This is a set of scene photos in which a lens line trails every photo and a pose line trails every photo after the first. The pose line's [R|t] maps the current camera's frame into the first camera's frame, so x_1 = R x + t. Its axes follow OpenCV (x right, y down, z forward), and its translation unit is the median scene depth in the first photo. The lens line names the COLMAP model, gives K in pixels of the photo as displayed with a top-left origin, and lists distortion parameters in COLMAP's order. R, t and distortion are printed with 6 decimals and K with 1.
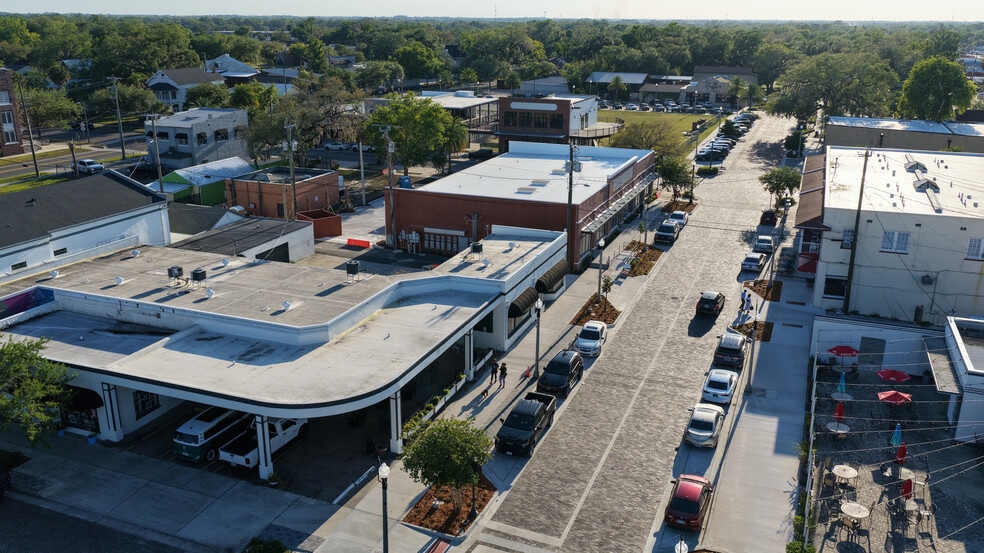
lens RADIAL K [[819.0, 0, 485.0], [0, 819.0, 279.3], [0, 0, 1]] dist [-0.009287, 0.035507]
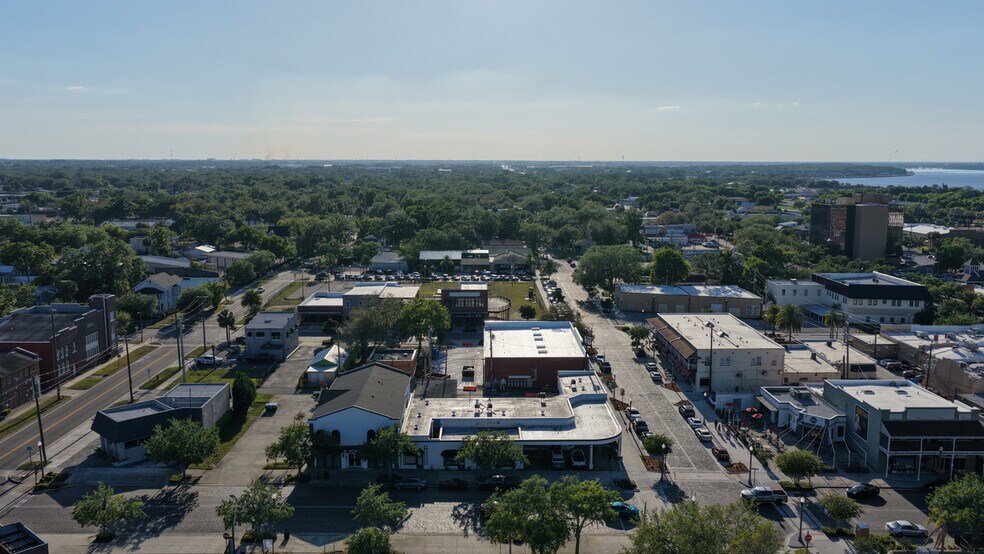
lens RADIAL K [[819.0, 0, 495.5], [0, 819.0, 274.6], [0, 0, 1]] dist [-0.009287, 0.035507]
pose [[0.923414, -0.056255, 0.379660, -0.985911], [0.119641, 0.982102, -0.145474, -0.024071], [-0.364681, 0.179756, 0.913617, -0.961514]]
